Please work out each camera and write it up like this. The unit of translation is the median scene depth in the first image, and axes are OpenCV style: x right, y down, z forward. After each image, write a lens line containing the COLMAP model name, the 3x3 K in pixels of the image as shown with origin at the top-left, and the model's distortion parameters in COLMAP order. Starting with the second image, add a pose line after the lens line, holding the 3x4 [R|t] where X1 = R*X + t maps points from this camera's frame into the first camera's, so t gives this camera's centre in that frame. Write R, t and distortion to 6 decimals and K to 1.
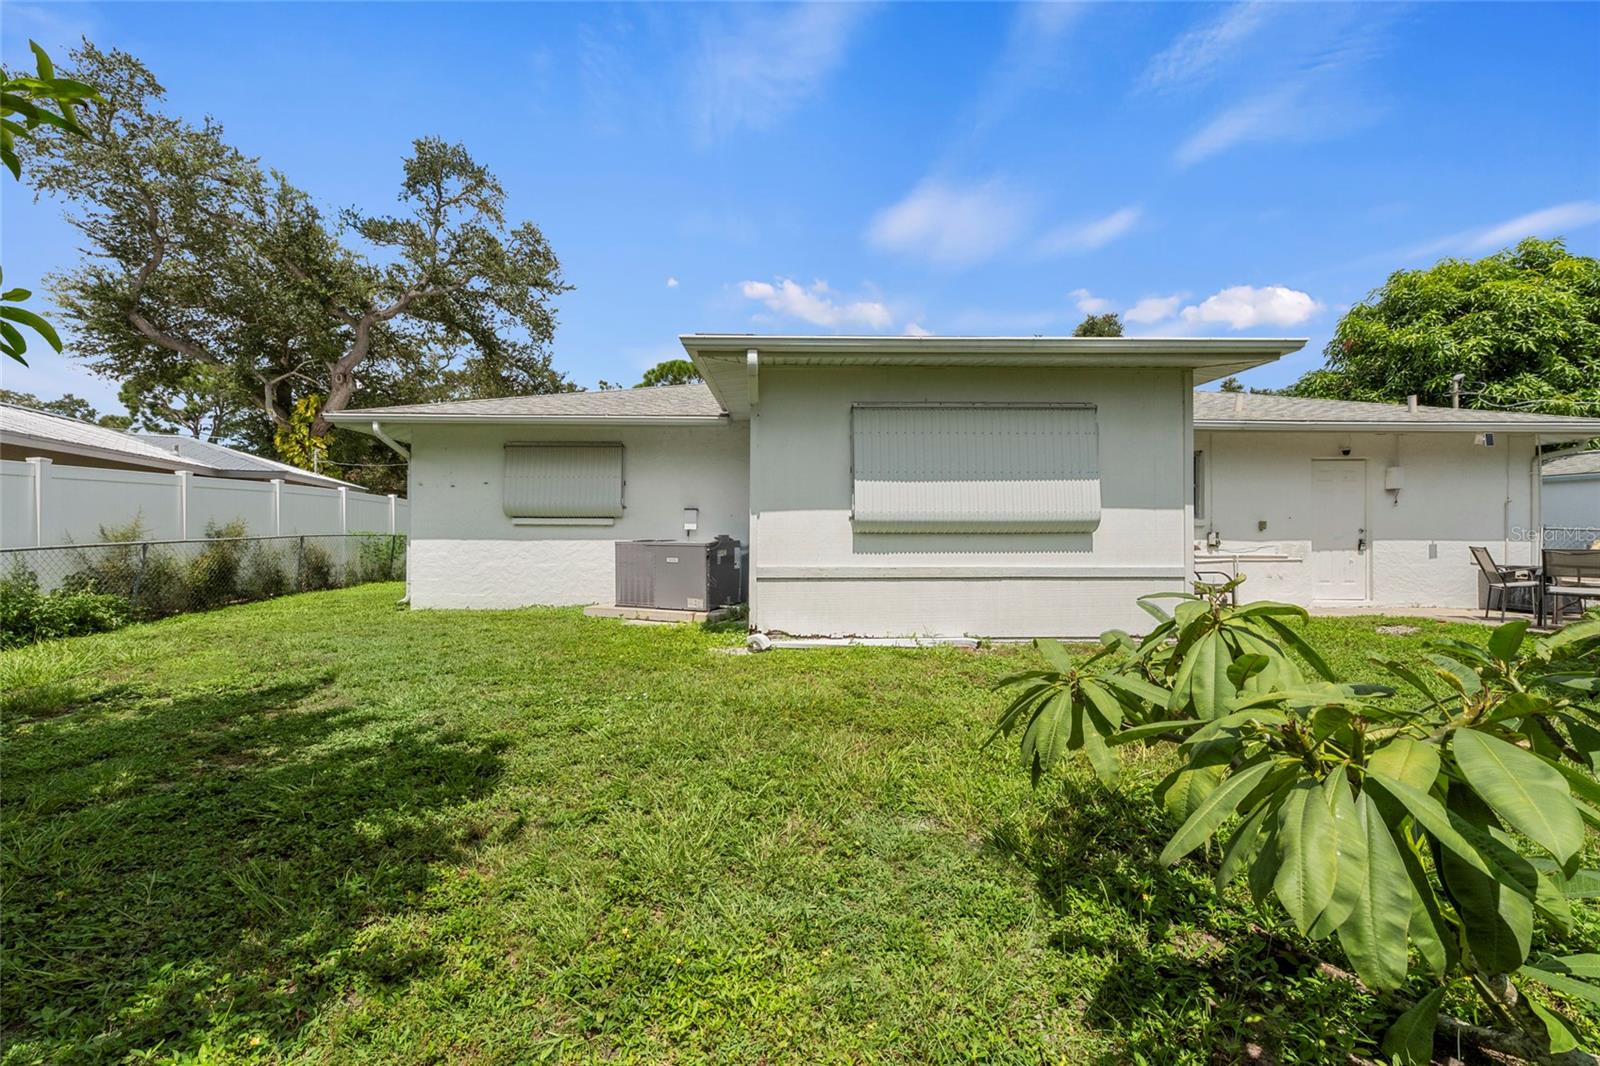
lens RADIAL K [[636.3, 0, 795.7], [0, 636.3, 533.4], [0, 0, 1]] dist [-0.001641, -0.001290]
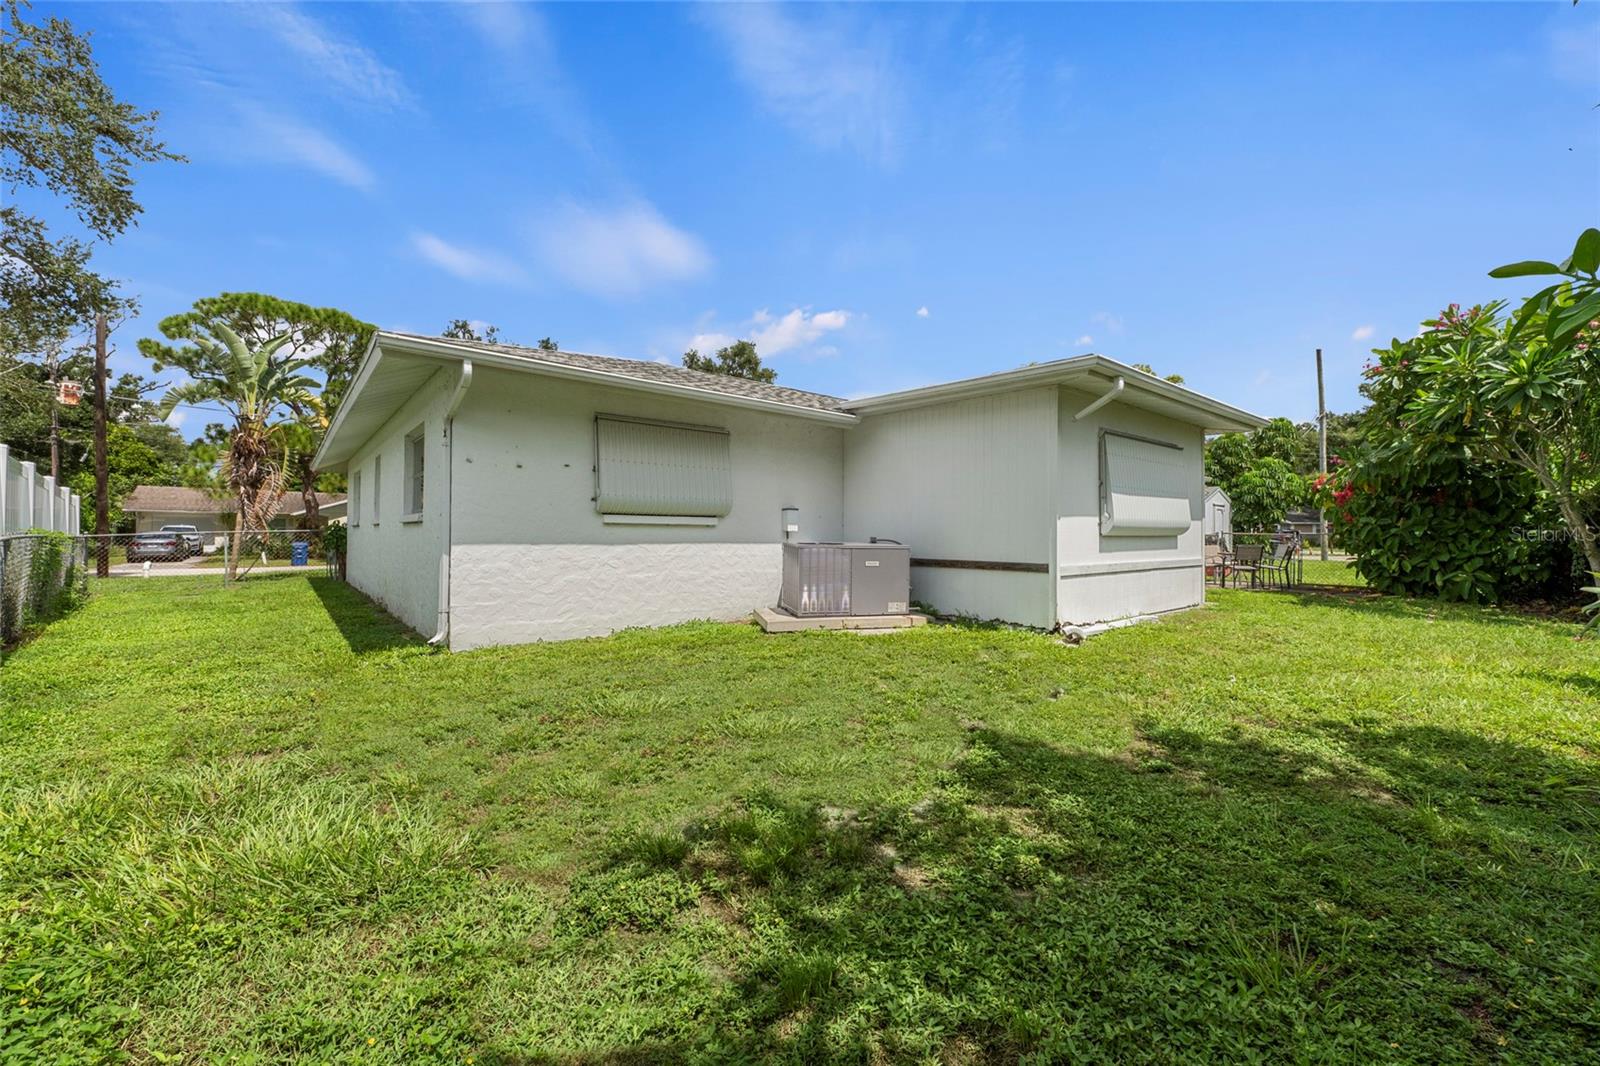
lens RADIAL K [[636.3, 0, 796.7], [0, 636.3, 528.7], [0, 0, 1]] dist [-0.001641, -0.001290]
pose [[0.792544, 0.006493, 0.609780, -0.722541], [-0.002866, 0.999972, -0.006923, -0.003125], [-0.609808, 0.003740, 0.792541, 0.263394]]
